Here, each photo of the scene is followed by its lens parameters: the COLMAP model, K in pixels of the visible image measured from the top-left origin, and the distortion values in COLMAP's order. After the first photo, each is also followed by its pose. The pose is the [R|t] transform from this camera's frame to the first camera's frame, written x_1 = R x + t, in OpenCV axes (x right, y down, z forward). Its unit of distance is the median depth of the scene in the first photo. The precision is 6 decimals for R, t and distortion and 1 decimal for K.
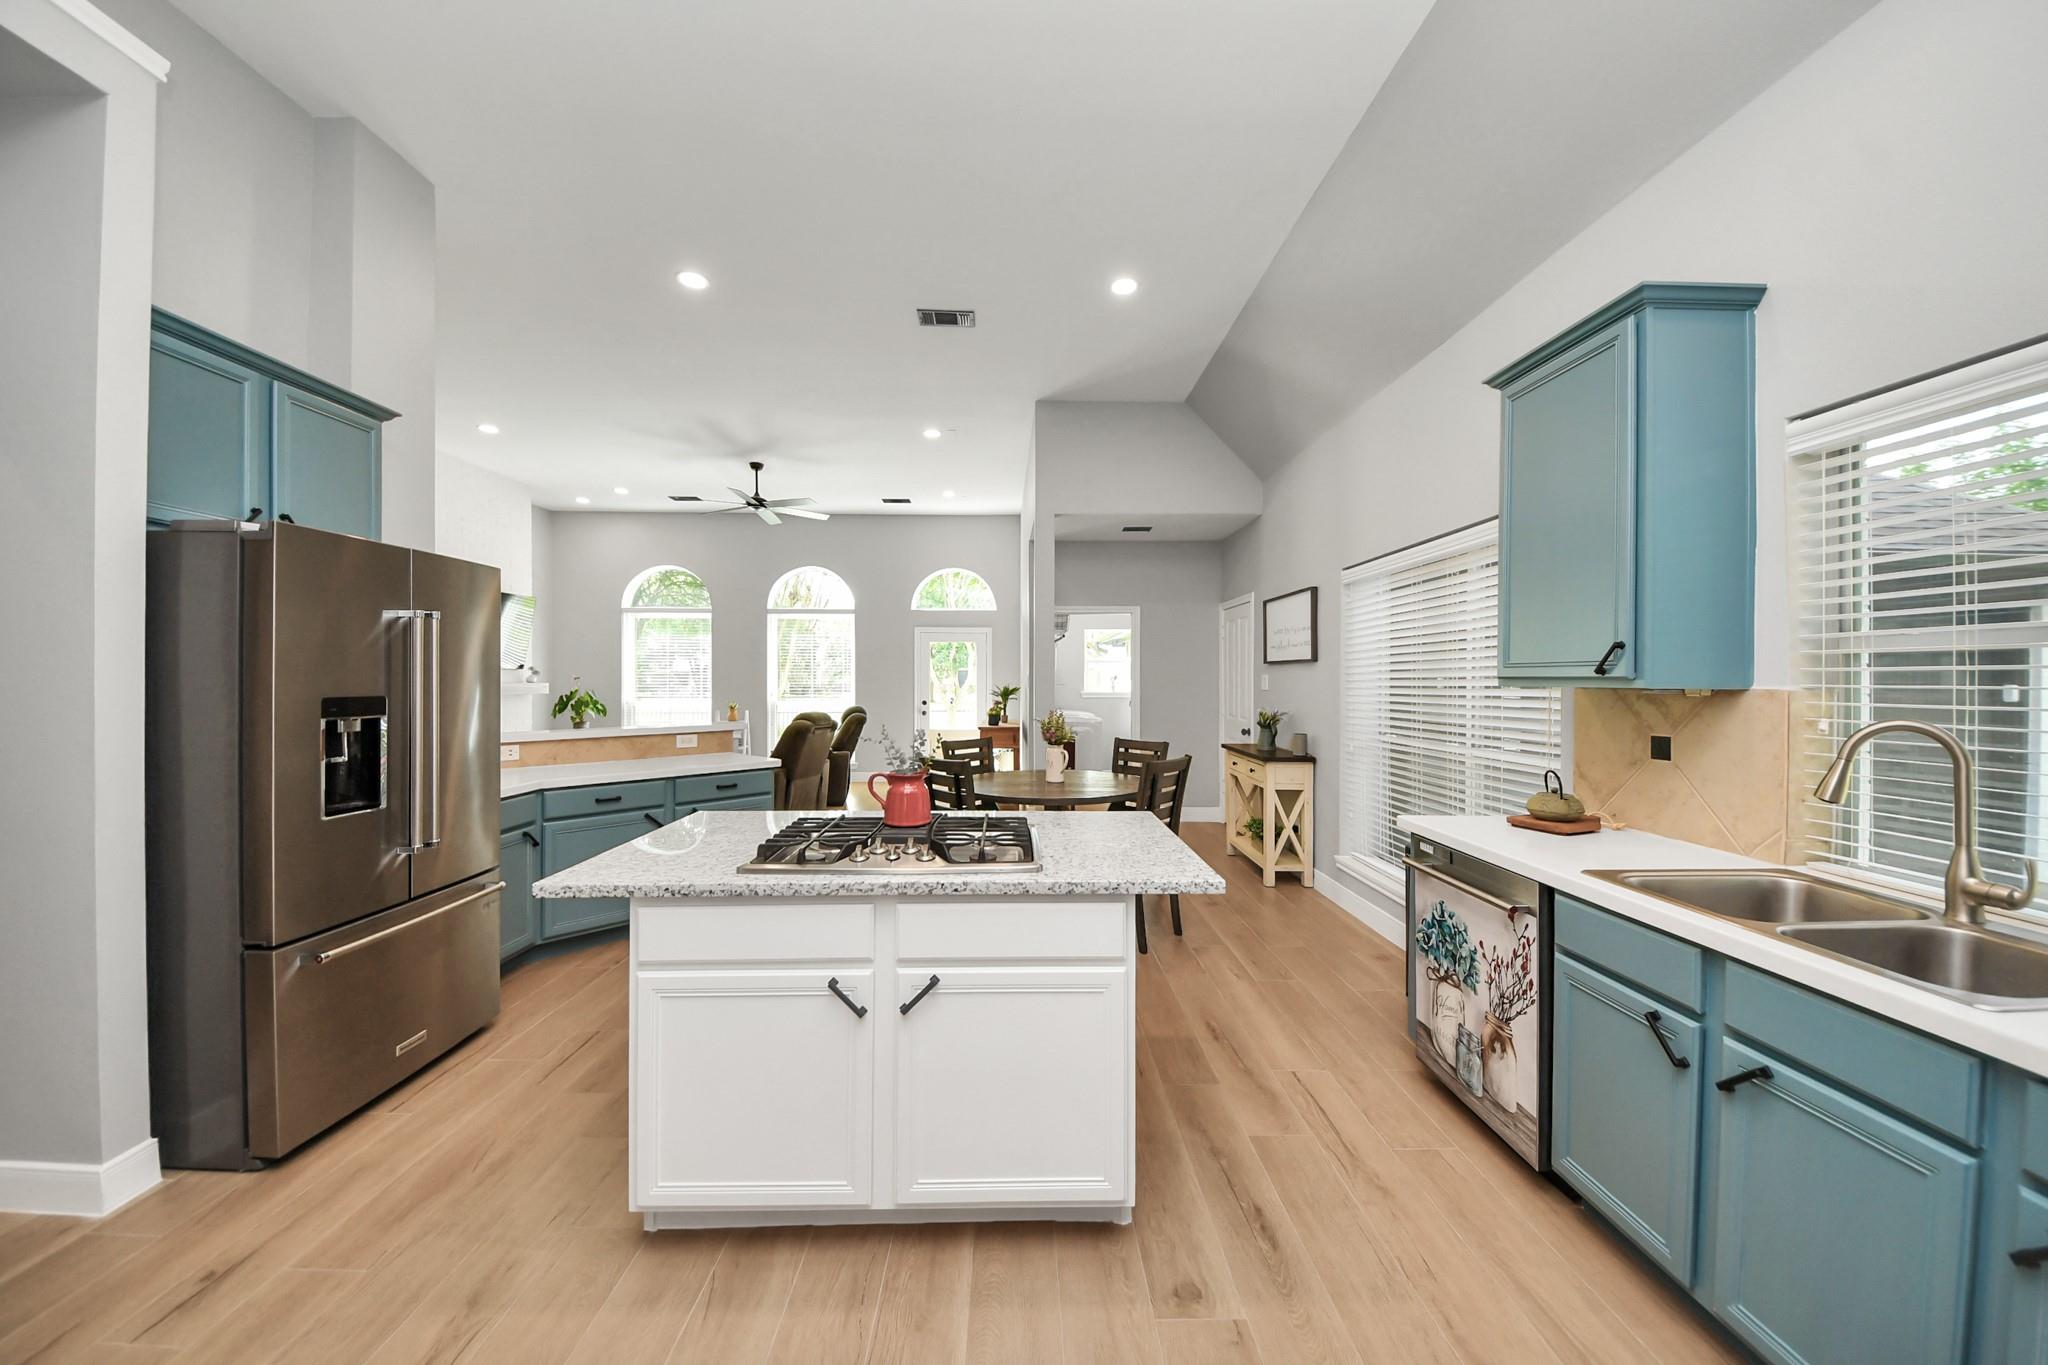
lens RADIAL K [[748.3, 0, 1014.7], [0, 748.3, 684.8], [0, 0, 1]] dist [-0.012466, -0.000489]
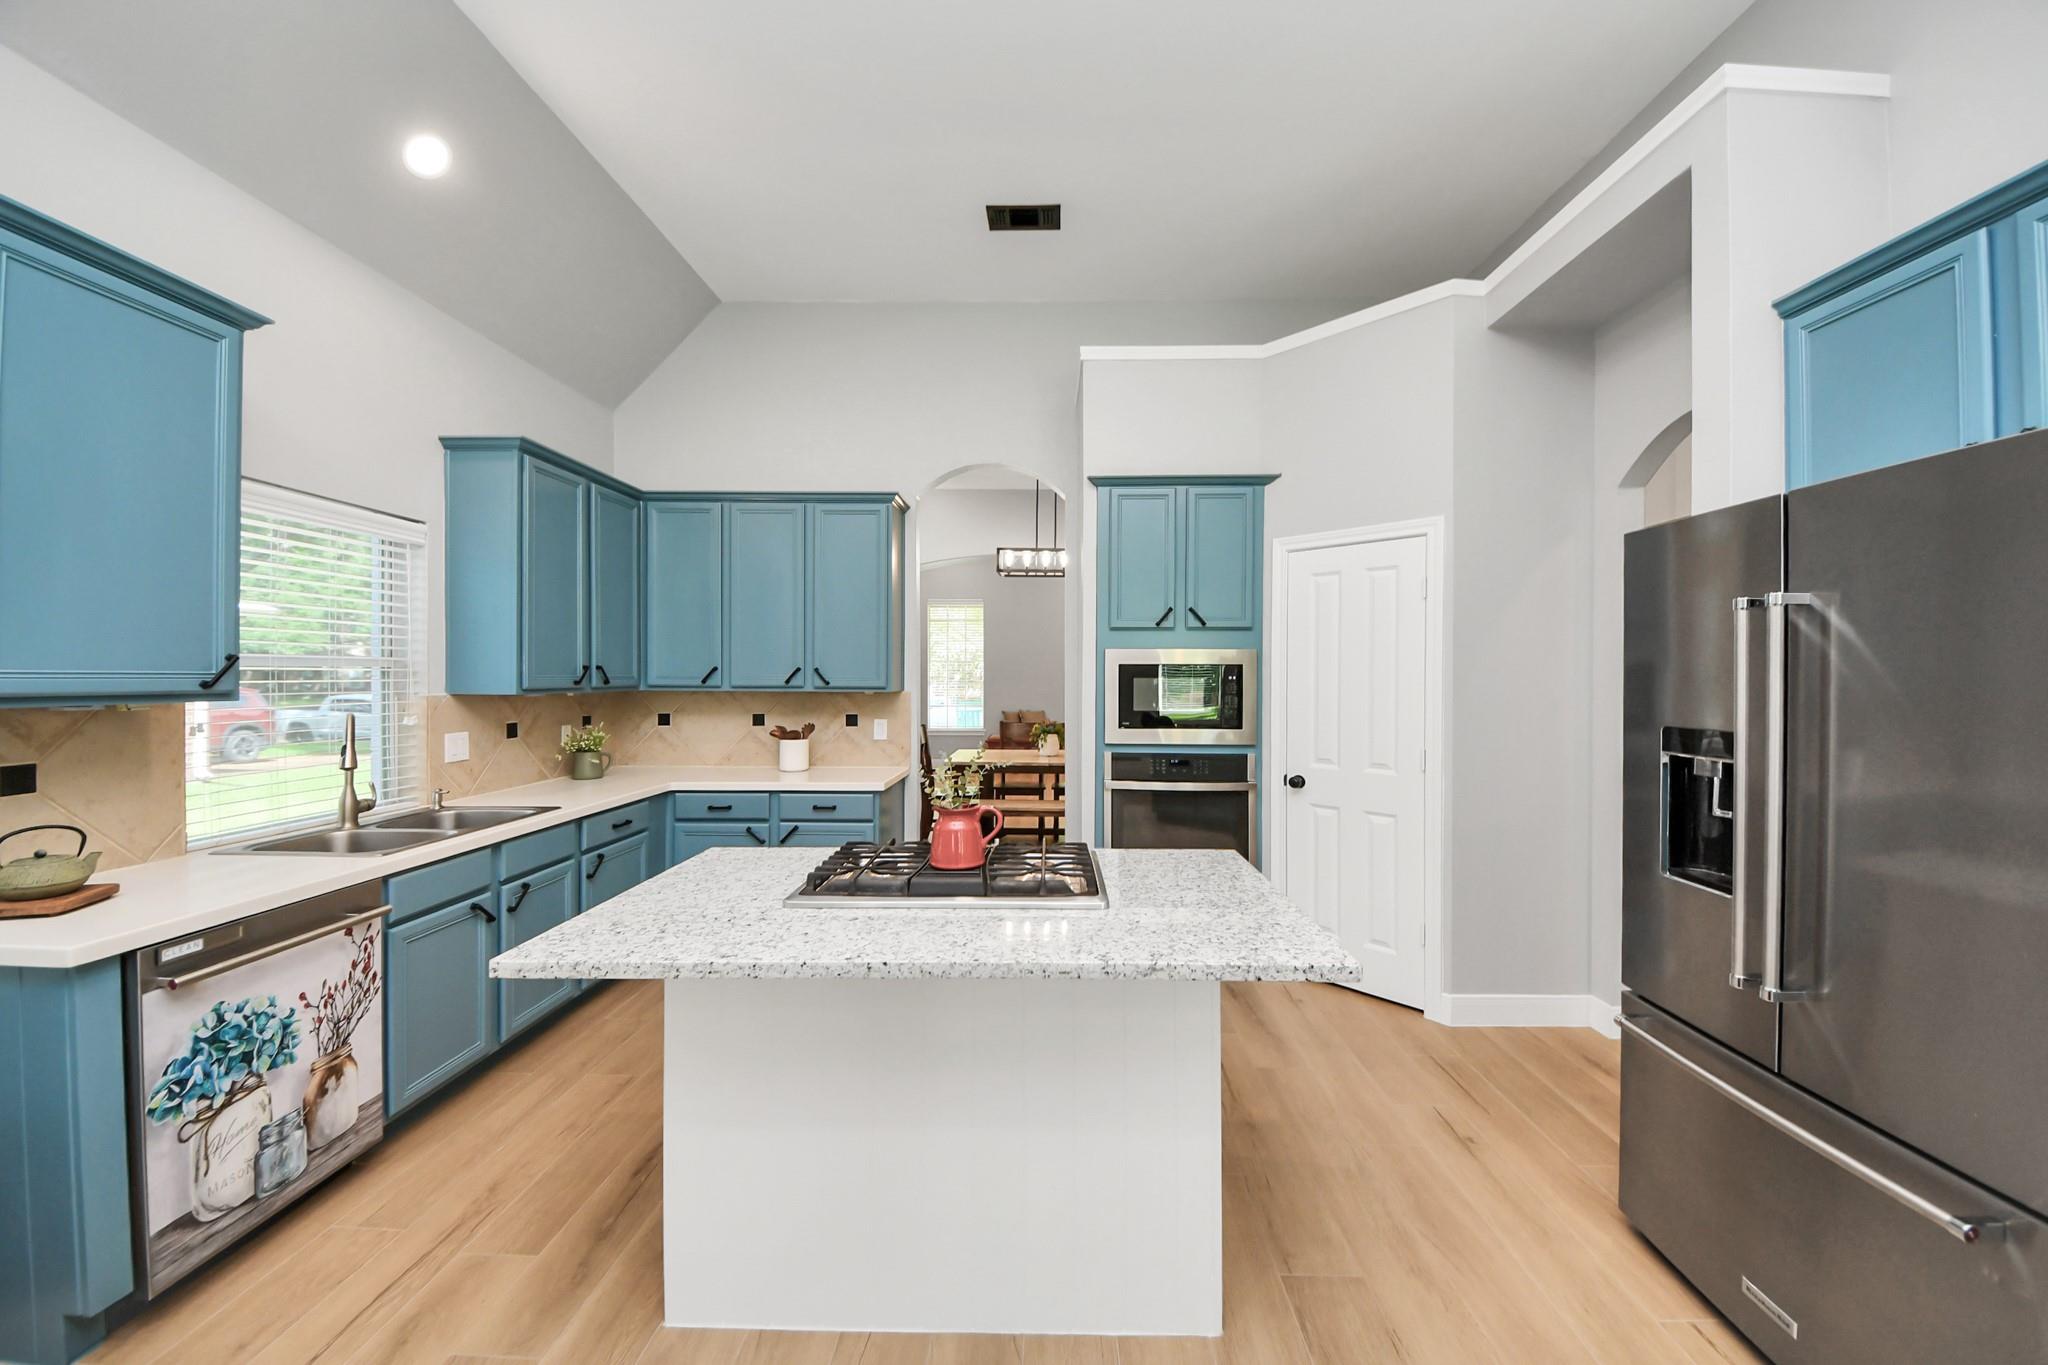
lens RADIAL K [[748.3, 0, 1036.6], [0, 748.3, 674.9], [0, 0, 1]] dist [-0.012466, -0.000489]
pose [[-0.999785, -0.006249, 0.019790, -0.244636], [-0.006115, 0.999958, 0.006831, -0.040149], [-0.019832, 0.006708, -0.999781, 1.785066]]
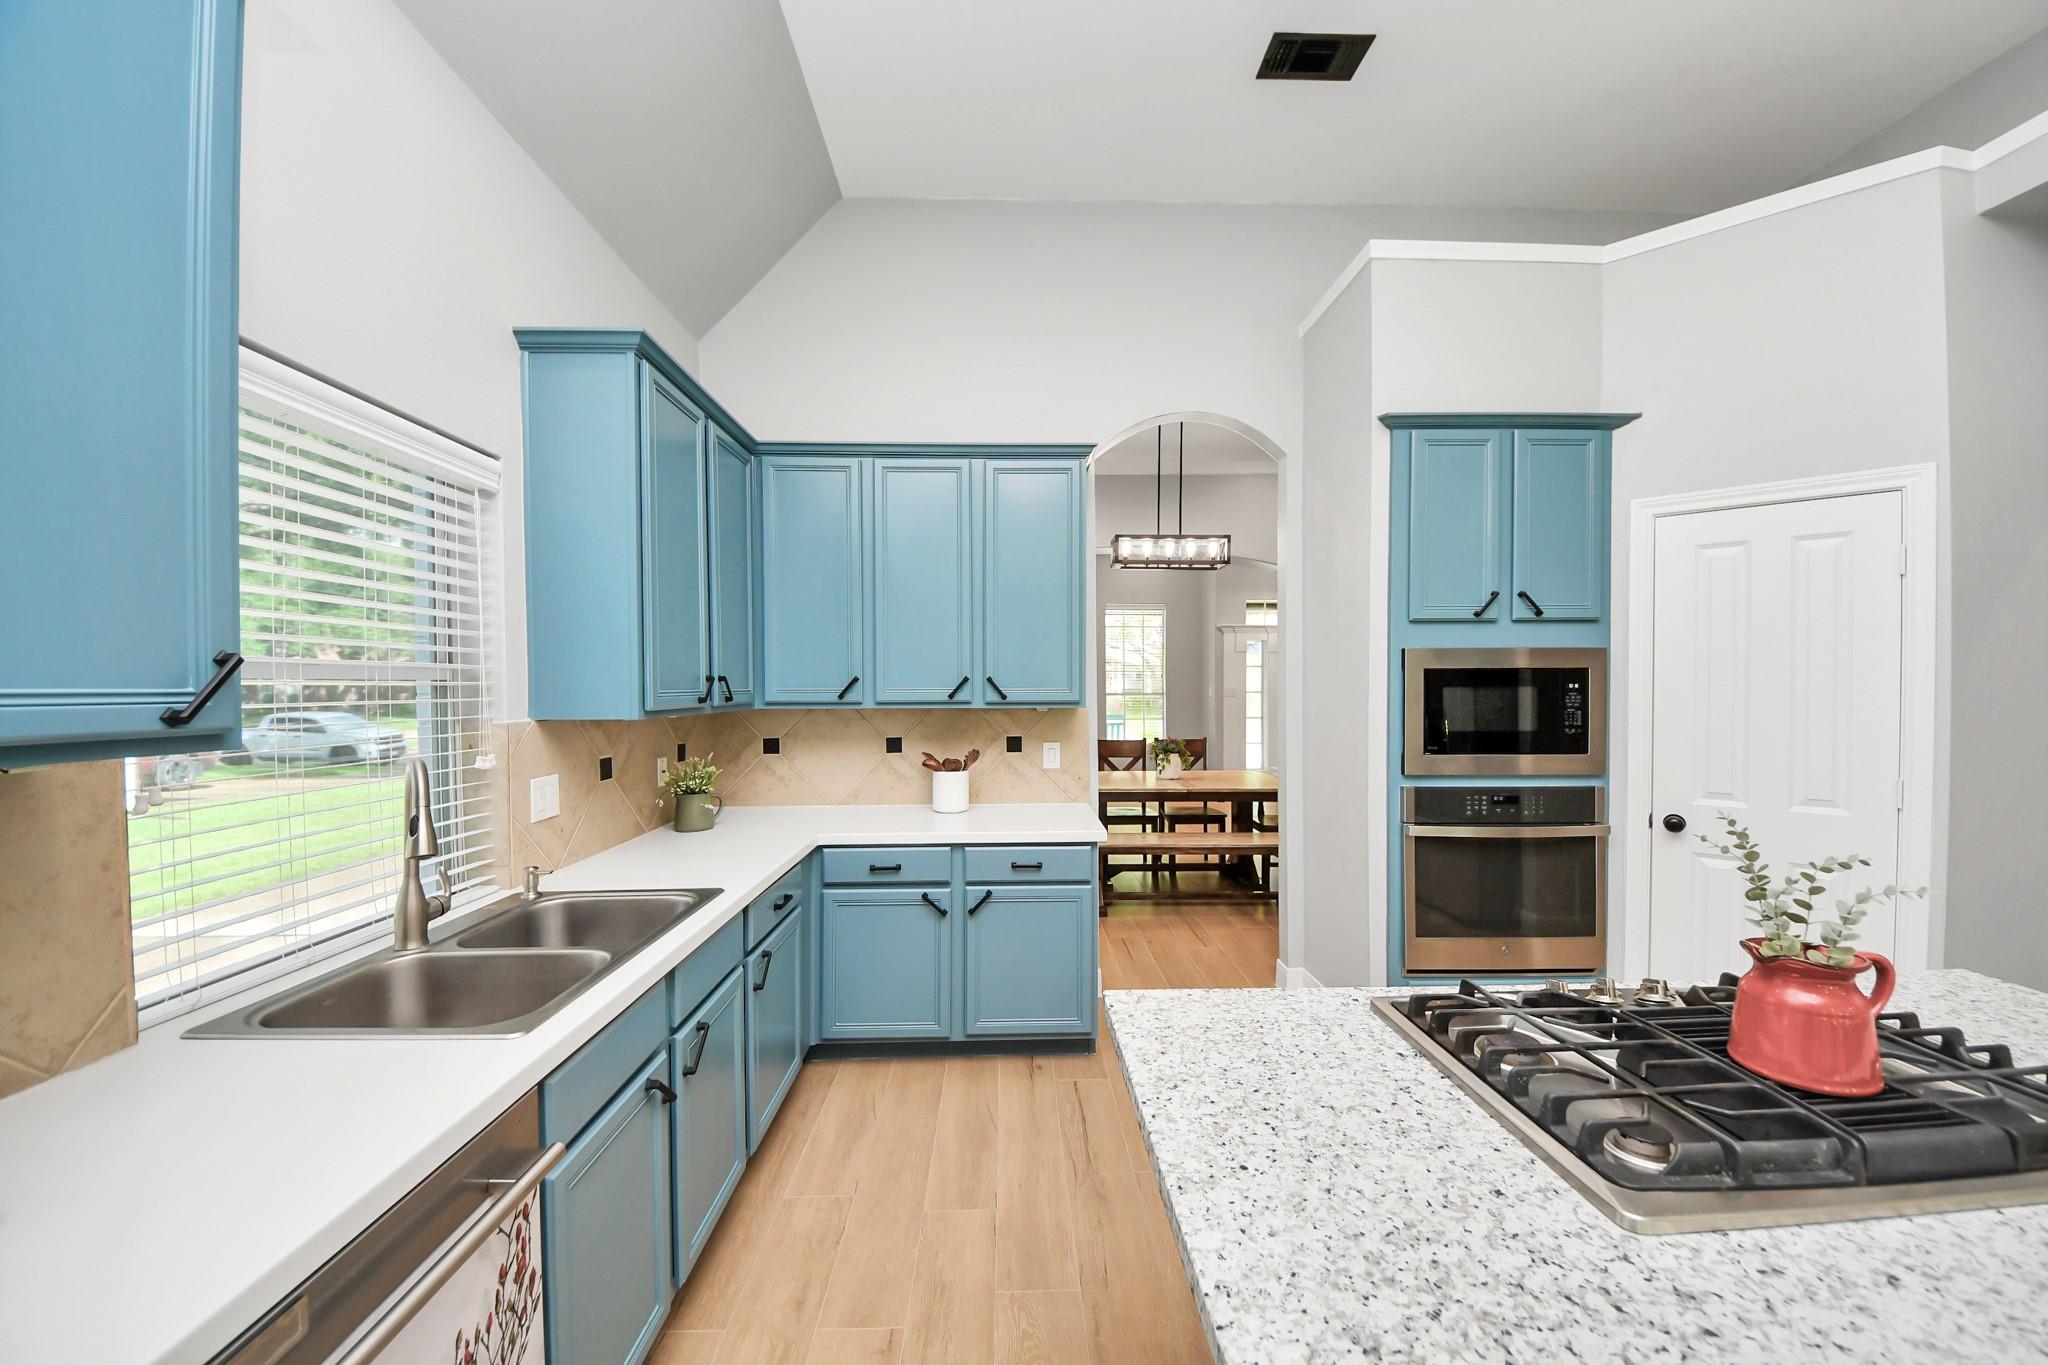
lens RADIAL K [[748.3, 0, 1028.7], [0, 748.3, 697.5], [0, 0, 1]] dist [-0.012466, -0.000489]
pose [[-0.999847, 0.002133, -0.017376, 0.291703], [0.001713, 0.999708, 0.024120, -0.037202], [0.017422, 0.024086, -0.999558, 1.347710]]
